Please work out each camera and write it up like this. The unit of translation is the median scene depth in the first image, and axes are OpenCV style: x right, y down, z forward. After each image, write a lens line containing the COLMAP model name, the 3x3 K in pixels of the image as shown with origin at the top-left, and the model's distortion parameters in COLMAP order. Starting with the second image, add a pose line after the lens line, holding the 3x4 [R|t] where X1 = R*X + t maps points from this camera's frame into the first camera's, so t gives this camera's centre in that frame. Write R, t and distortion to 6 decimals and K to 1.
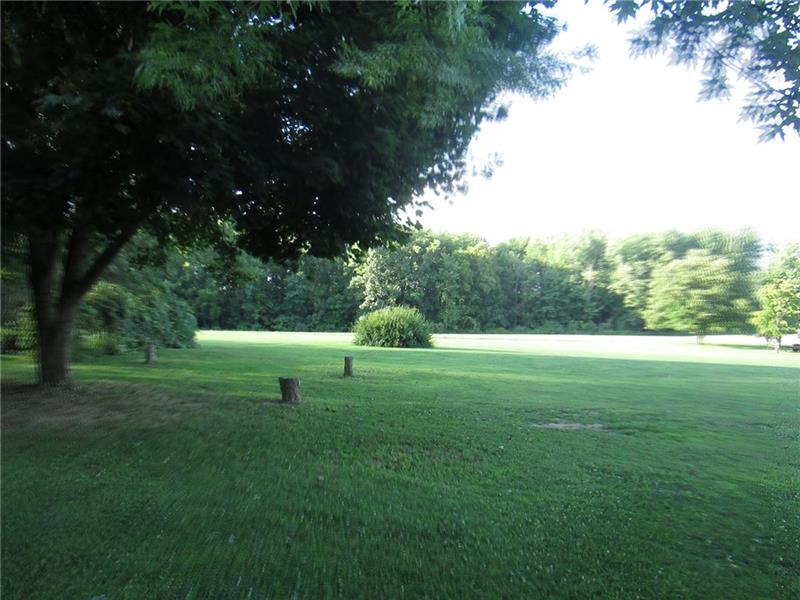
lens RADIAL K [[660.4, 0, 396.1], [0, 660.4, 303.9], [0, 0, 1]] dist [-0.045856, 0.010362]
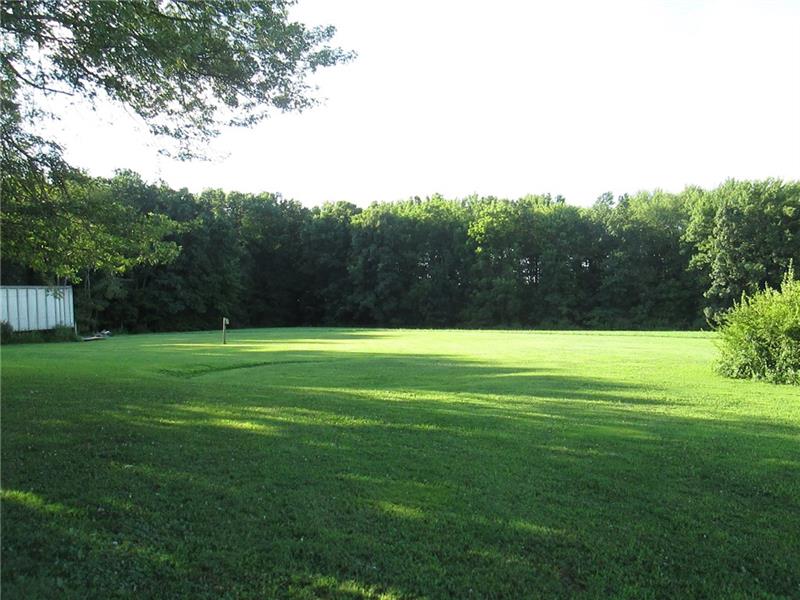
lens RADIAL K [[697.5, 0, 392.8], [0, 697.5, 296.4], [0, 0, 1]] dist [-0.009308, 0.005220]
pose [[0.891186, -0.024992, -0.452948, -0.012332], [0.024091, 0.999680, -0.007759, 0.003821], [0.452997, -0.003997, 0.891503, 0.143369]]
